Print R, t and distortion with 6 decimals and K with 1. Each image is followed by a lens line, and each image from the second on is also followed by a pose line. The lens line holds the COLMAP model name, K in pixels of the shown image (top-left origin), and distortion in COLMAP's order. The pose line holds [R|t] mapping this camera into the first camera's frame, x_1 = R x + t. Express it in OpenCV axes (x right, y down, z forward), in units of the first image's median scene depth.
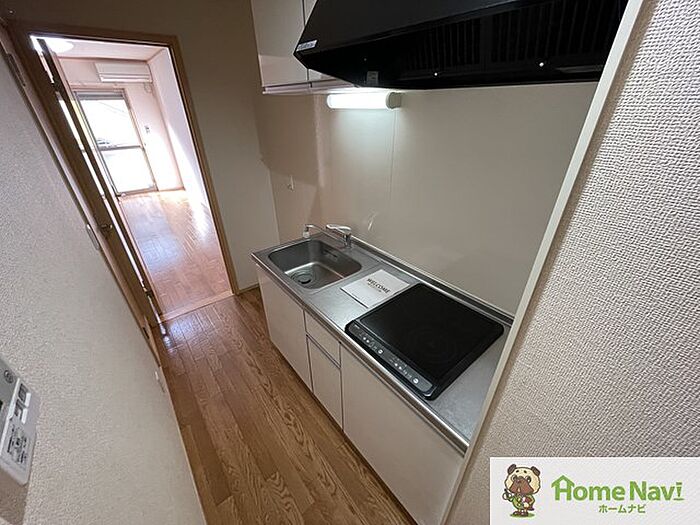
lens RADIAL K [[283.9, 0, 346.2], [0, 283.9, 261.6], [0, 0, 1]] dist [-0.001855, -0.000347]
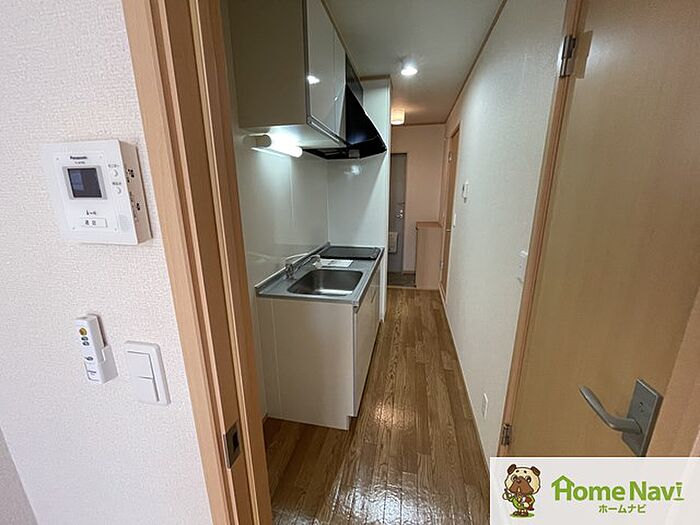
lens RADIAL K [[283.9, 0, 348.7], [0, 283.9, 266.1], [0, 0, 1]] dist [-0.001855, -0.000347]
pose [[-0.629625, -0.183203, 0.754989, -1.101205], [0.399119, 0.757479, 0.516653, -0.652570], [-0.666541, 0.626628, -0.403808, 1.535306]]
